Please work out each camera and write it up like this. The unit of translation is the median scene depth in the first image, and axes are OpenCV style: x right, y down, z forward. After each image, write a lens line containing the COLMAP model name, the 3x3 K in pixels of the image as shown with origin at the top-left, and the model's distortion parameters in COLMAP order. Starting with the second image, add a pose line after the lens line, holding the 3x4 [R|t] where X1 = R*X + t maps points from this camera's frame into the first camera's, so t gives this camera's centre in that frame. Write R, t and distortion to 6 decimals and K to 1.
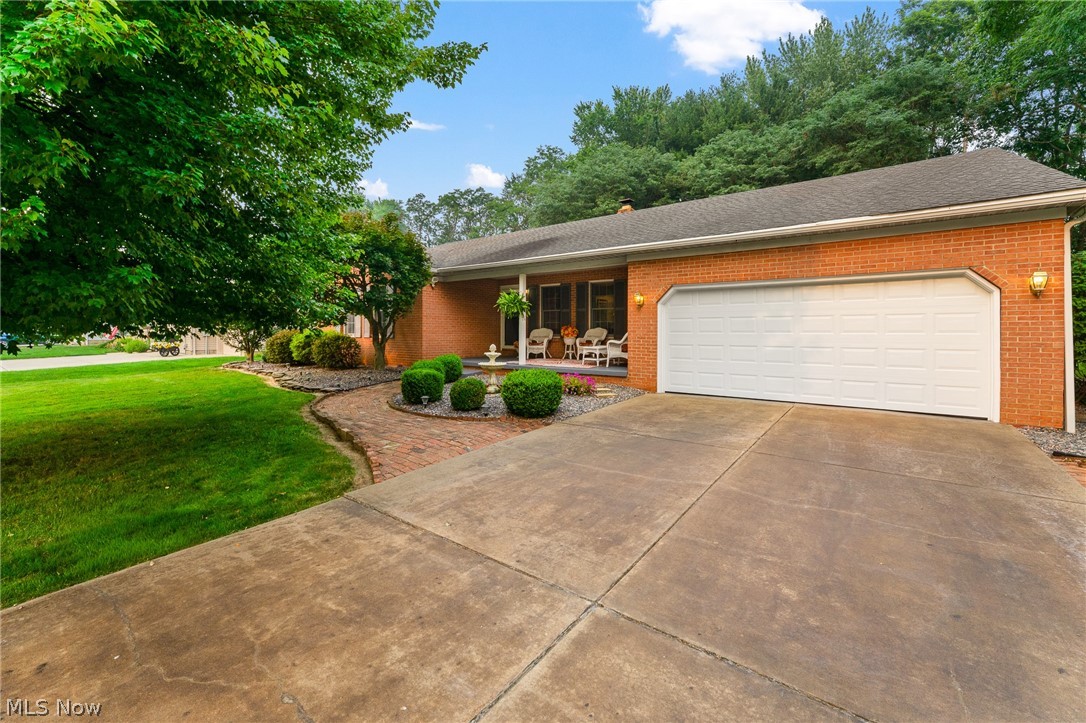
lens RADIAL K [[442.9, 0, 544.0], [0, 442.9, 327.6], [0, 0, 1]] dist [-0.001707, -0.000101]
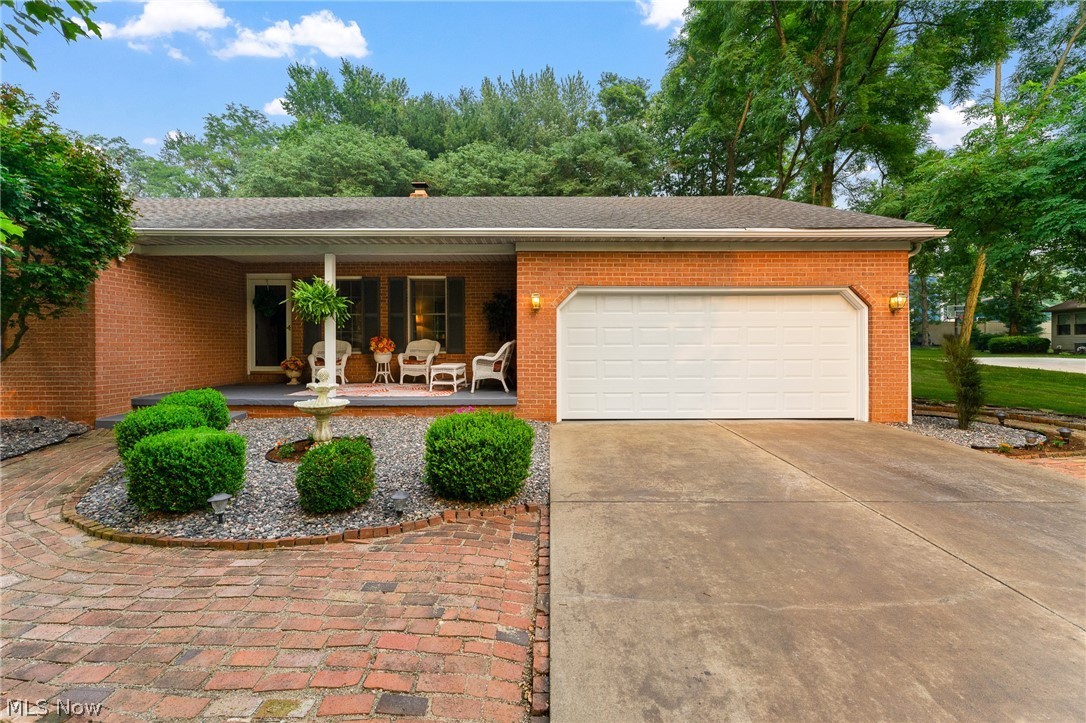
lens RADIAL K [[442.5, 0, 543.4], [0, 442.5, 342.1], [0, 0, 1]] dist [-0.002074, 0.000006]
pose [[0.801130, -0.001669, 0.598488, -0.164793], [-0.001902, 0.999984, 0.005335, 0.000818], [-0.598487, -0.005412, 0.801114, 0.277910]]
